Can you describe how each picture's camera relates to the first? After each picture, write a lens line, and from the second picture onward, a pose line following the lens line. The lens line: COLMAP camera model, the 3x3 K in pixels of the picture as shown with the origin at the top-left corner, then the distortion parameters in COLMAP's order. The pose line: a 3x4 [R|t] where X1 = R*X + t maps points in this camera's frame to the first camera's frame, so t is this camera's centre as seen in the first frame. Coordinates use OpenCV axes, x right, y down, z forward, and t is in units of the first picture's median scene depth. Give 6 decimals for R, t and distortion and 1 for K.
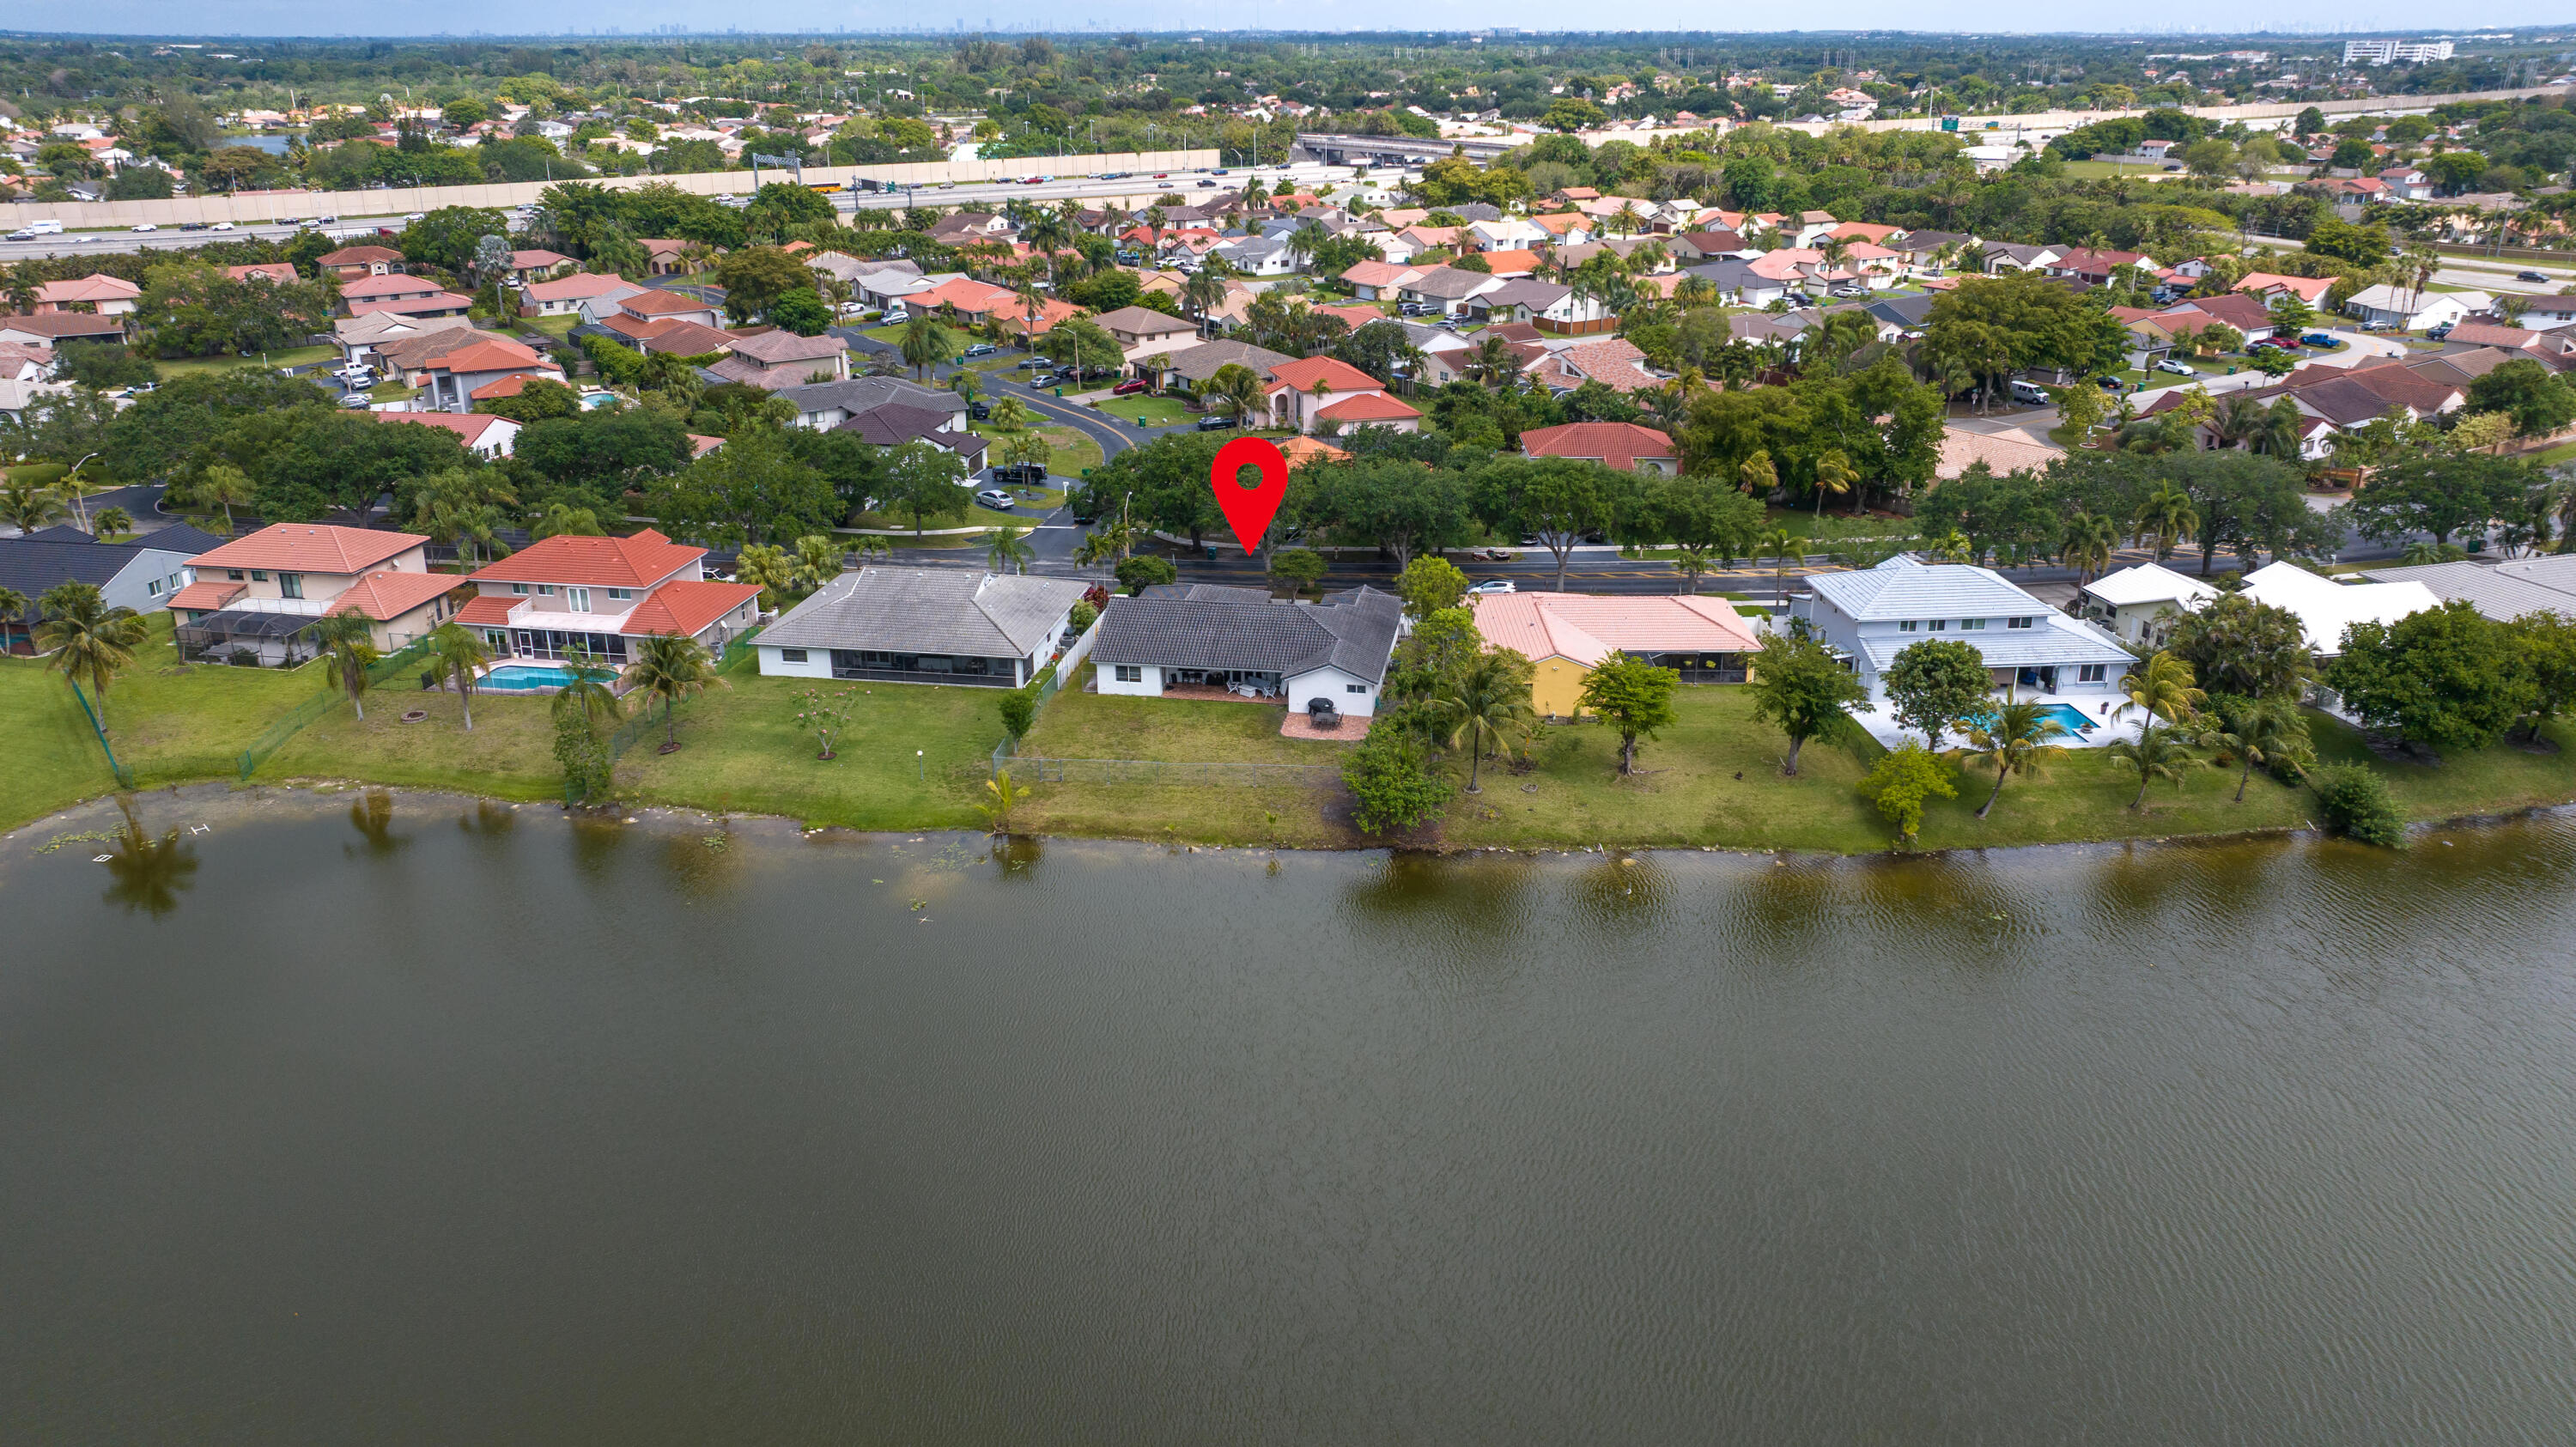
lens RADIAL K [[1800.0, 0, 1288.0], [0, 1800.0, 723.5], [0, 0, 1]] dist [-0.025943, 0.014133]
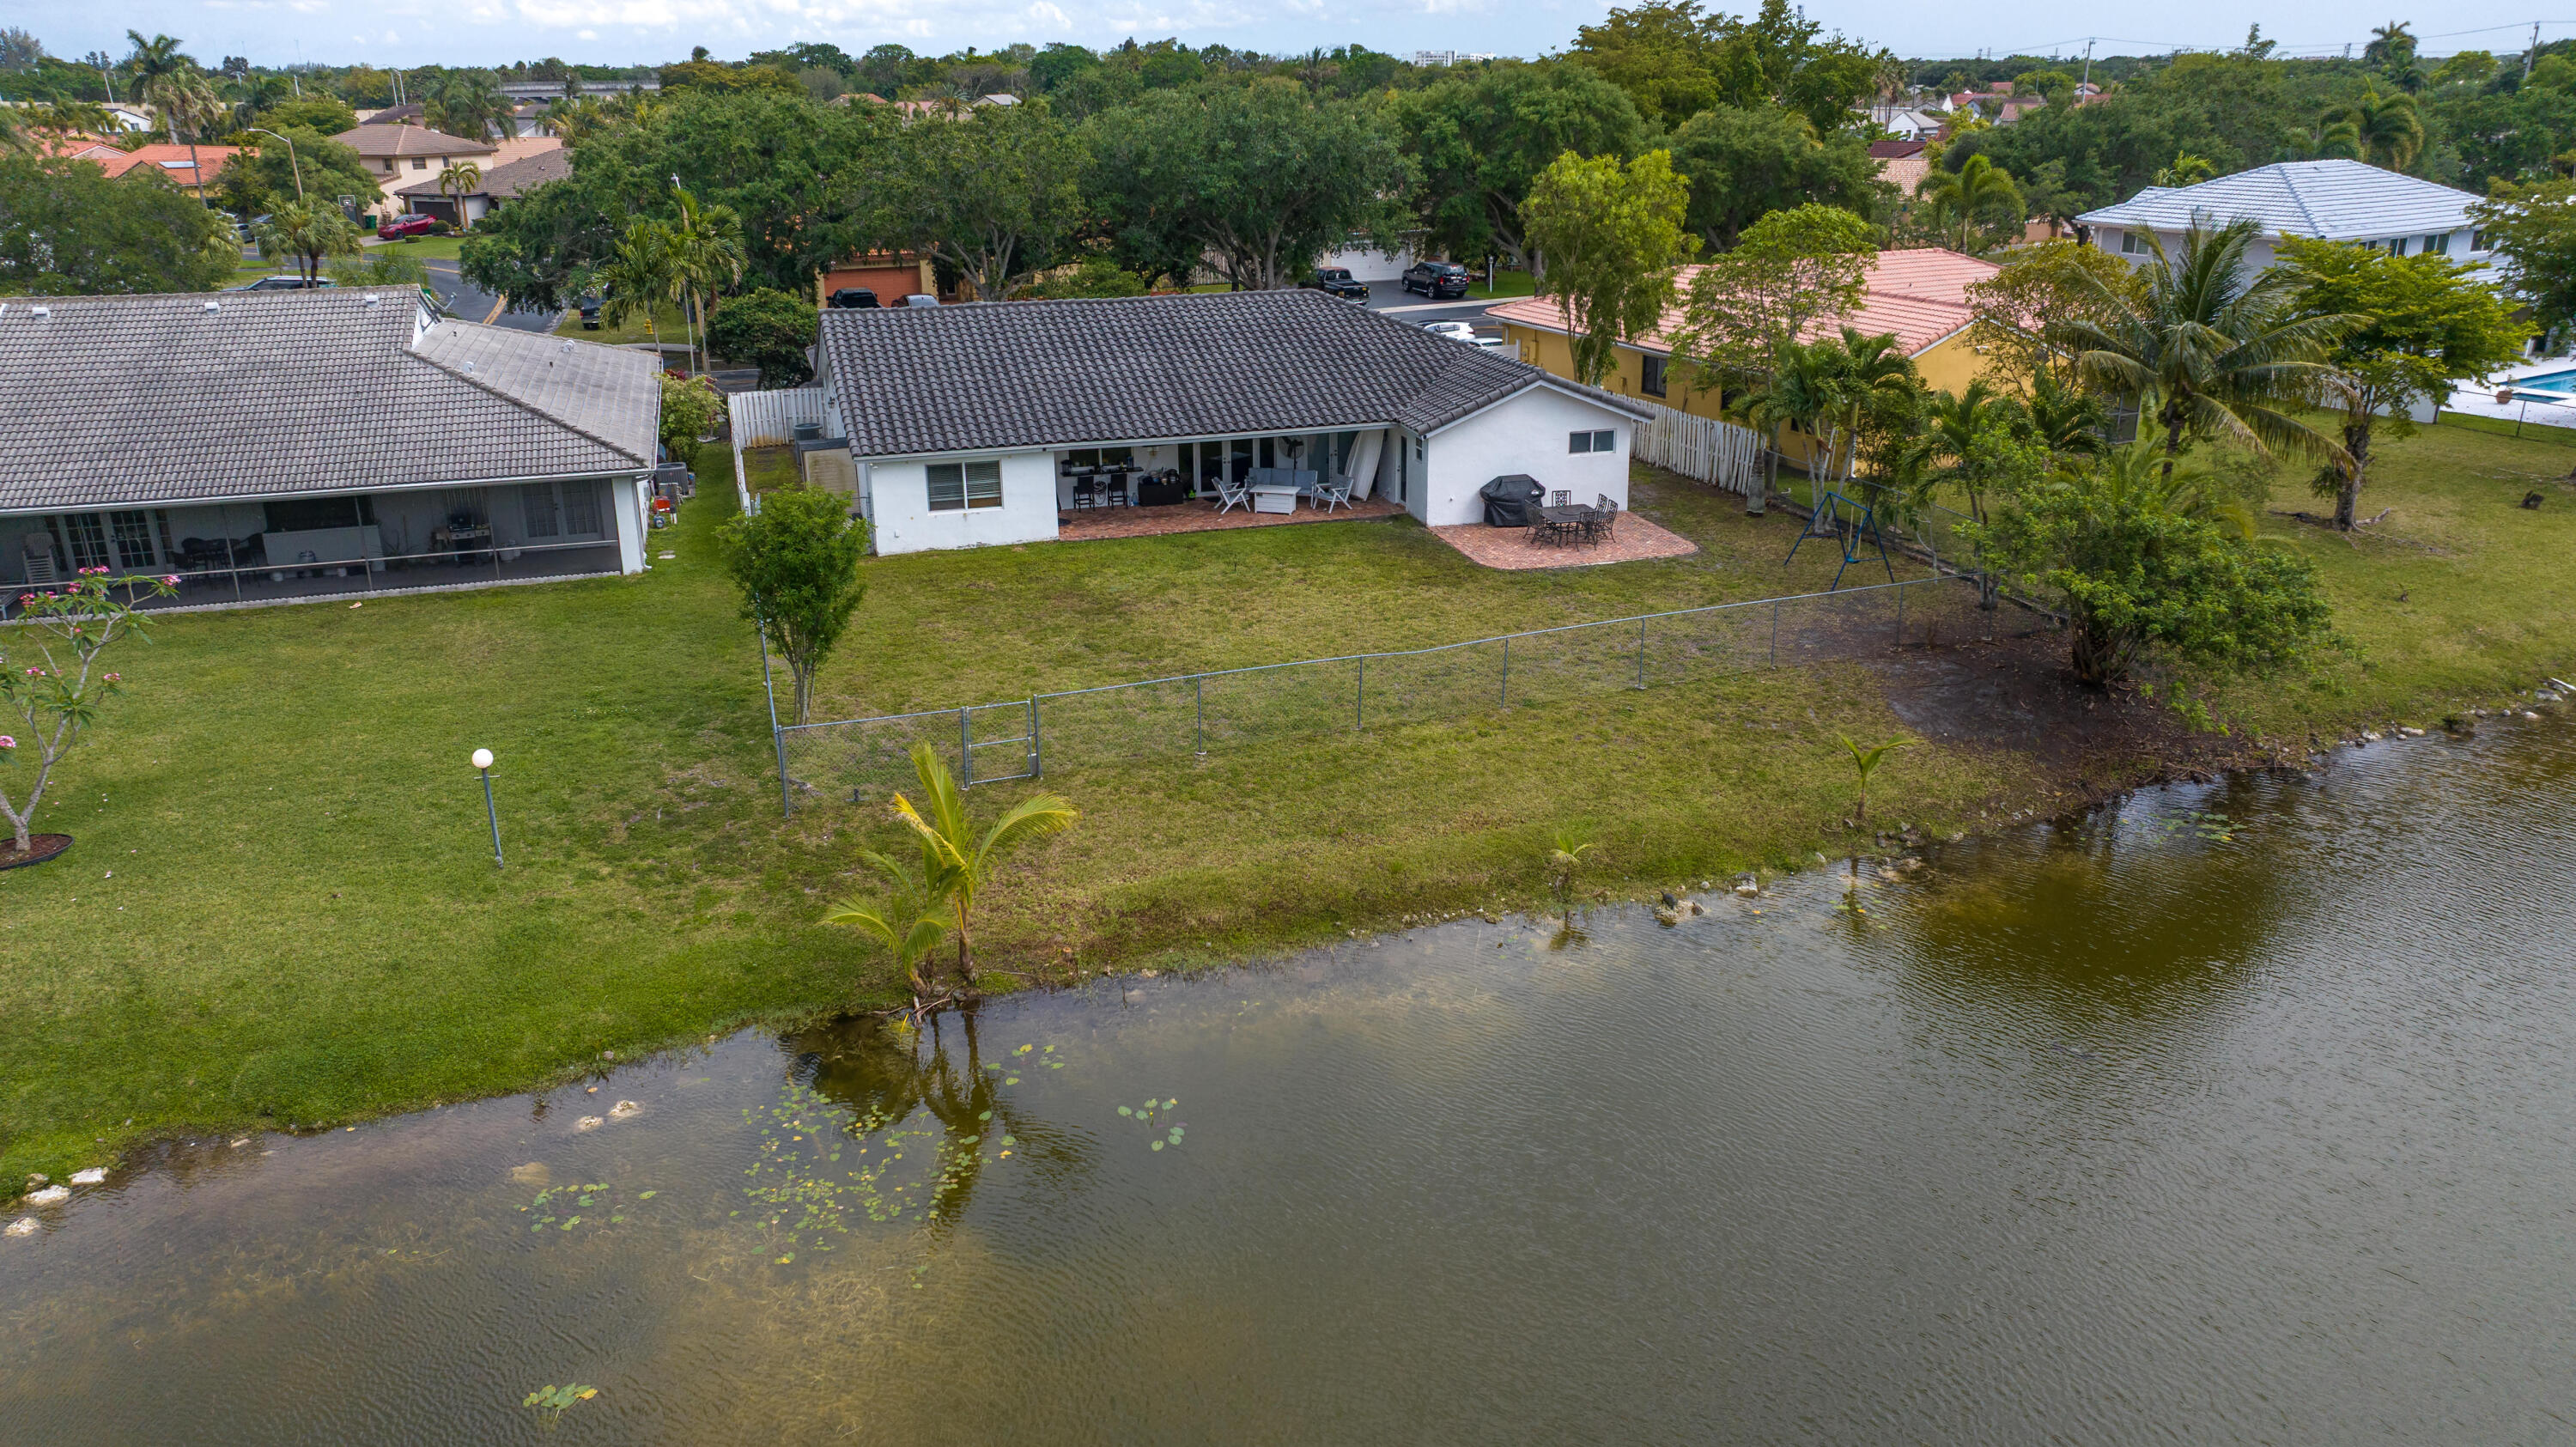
lens RADIAL K [[1812.5, 0, 1288.0], [0, 1812.5, 723.5], [0, 0, 1]] dist [-0.022165, 0.003718]
pose [[0.896411, -0.154955, 0.415254, -0.180522], [0.163294, 0.986454, 0.015599, 0.022542], [-0.412046, 0.053825, 0.909572, 0.632556]]
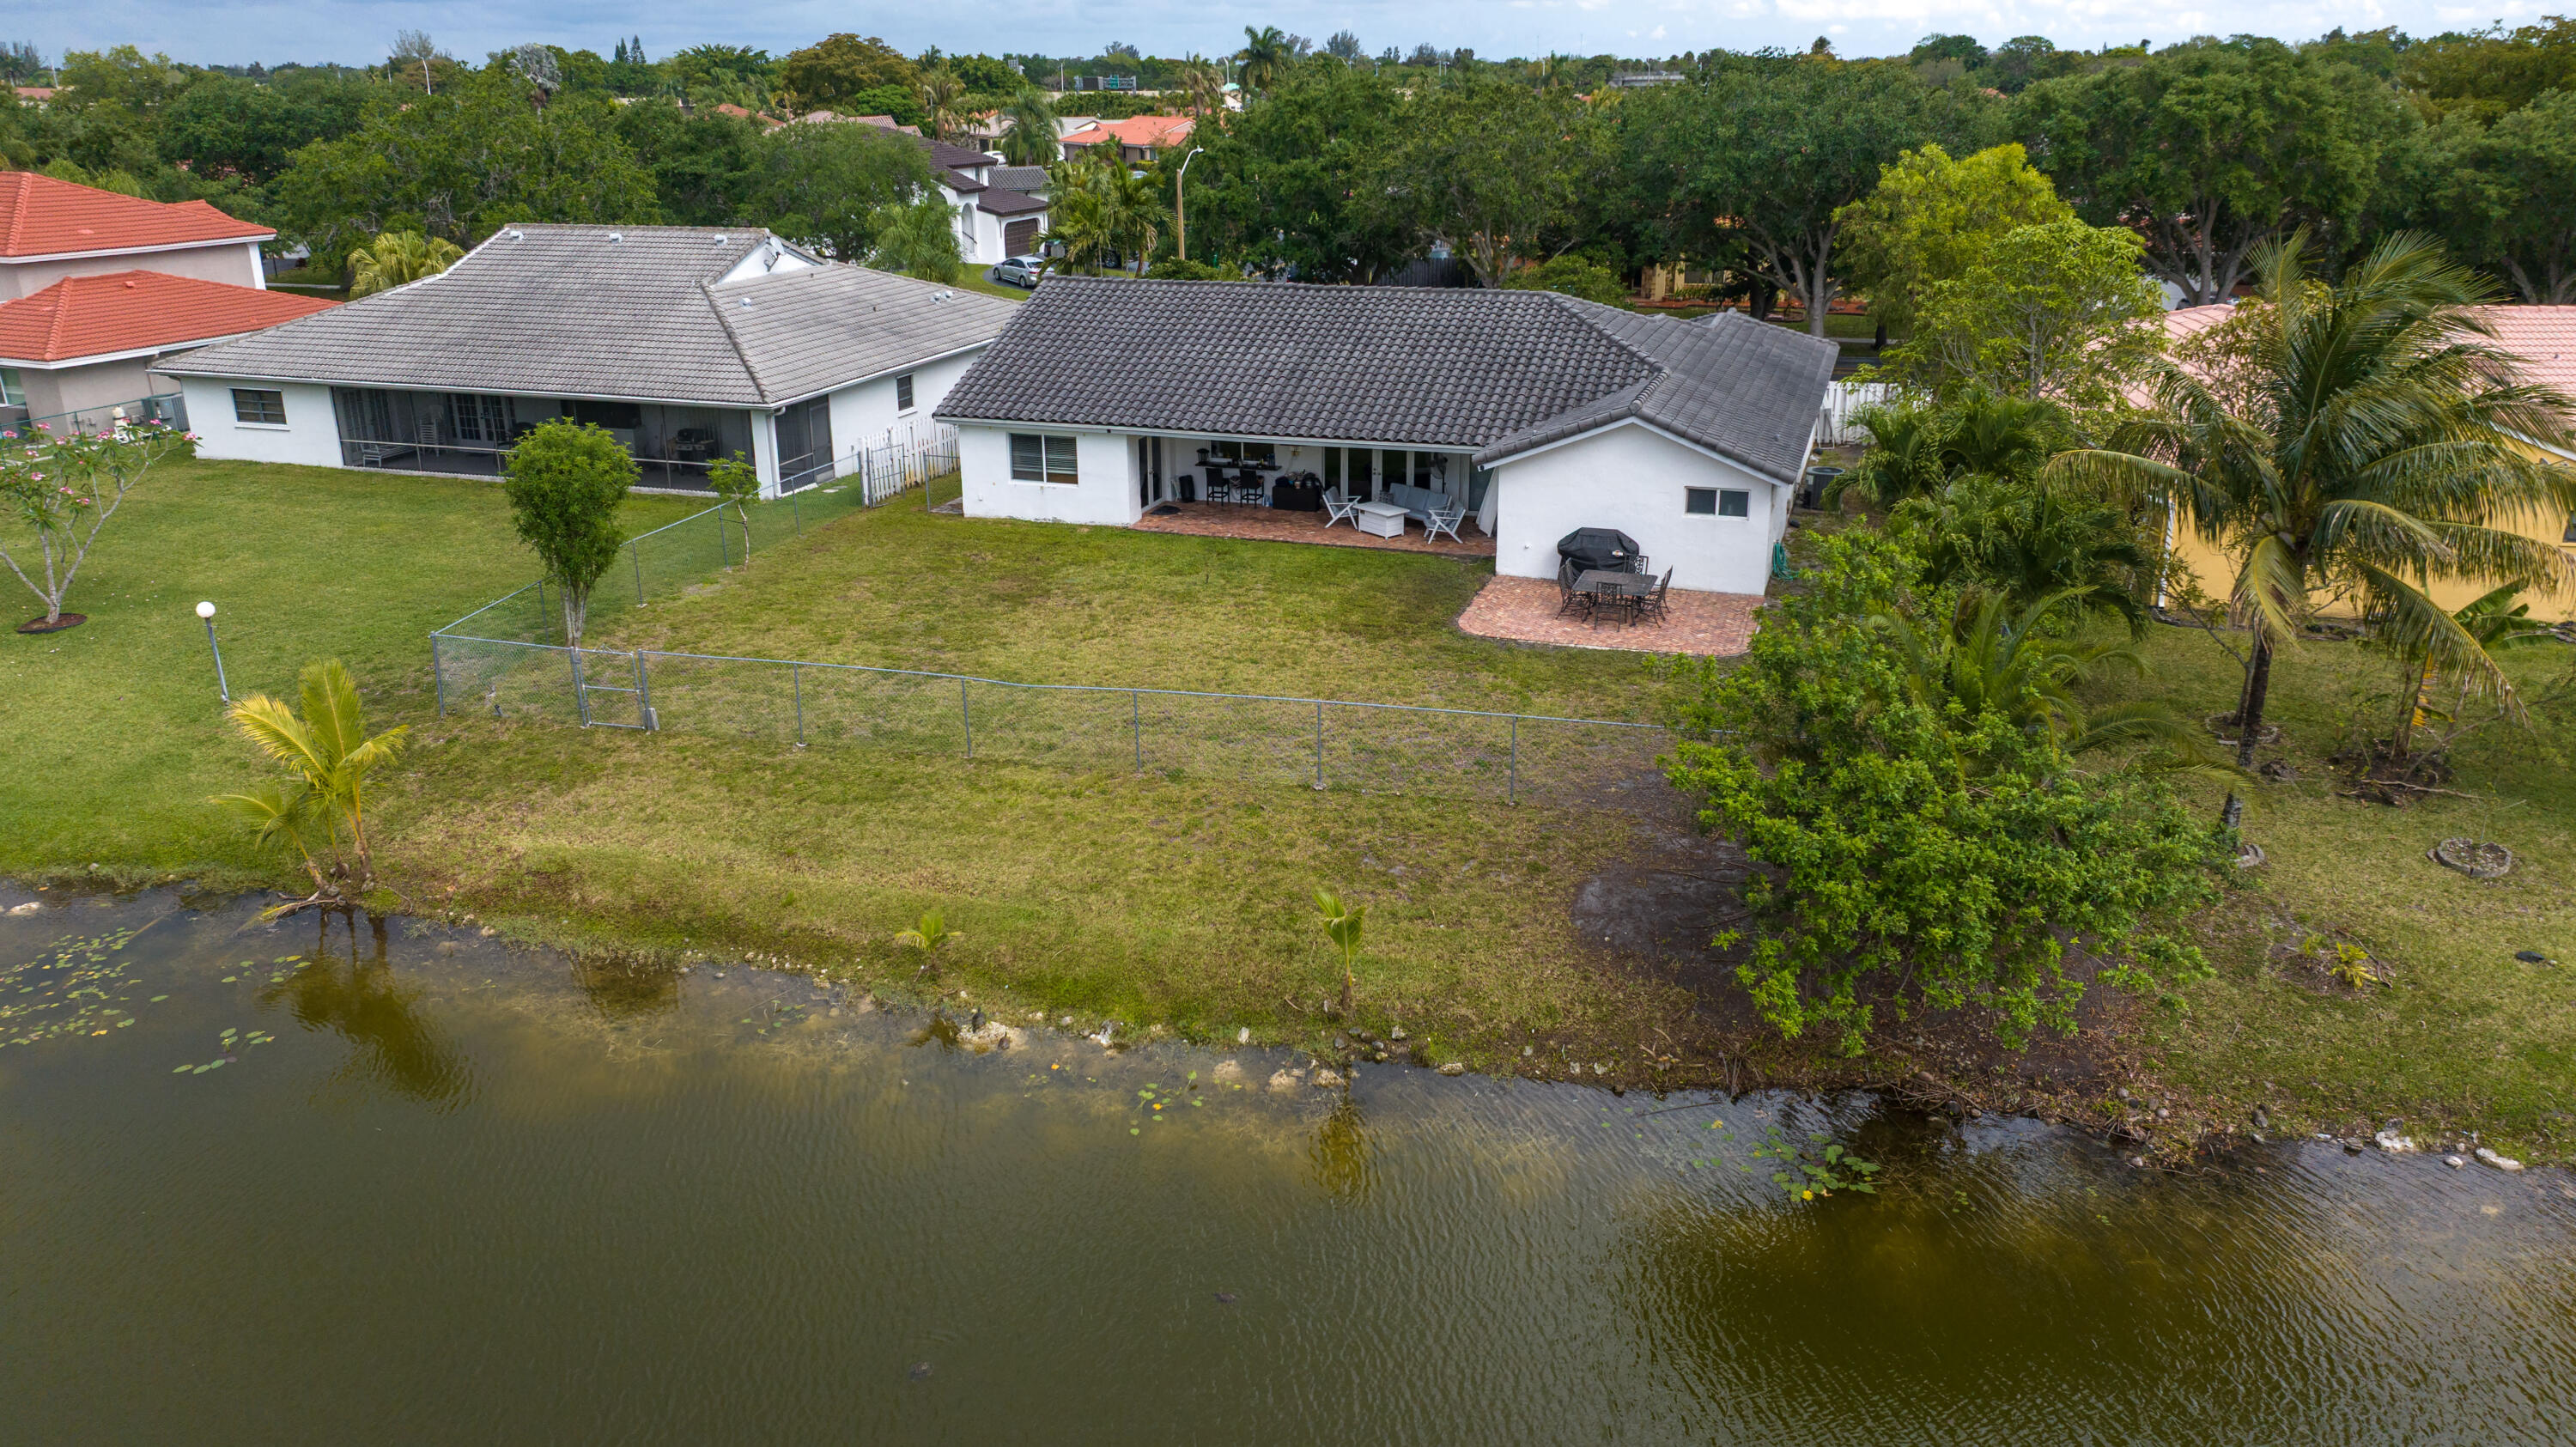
lens RADIAL K [[1835.6, 0, 1288.0], [0, 1835.6, 723.5], [0, 0, 1]] dist [-0.019004, 0.004964]
pose [[0.986513, 0.051241, -0.155457, 0.015196], [-0.054879, 0.998308, -0.019200, 0.026942], [0.154210, 0.027472, 0.987656, 0.637406]]
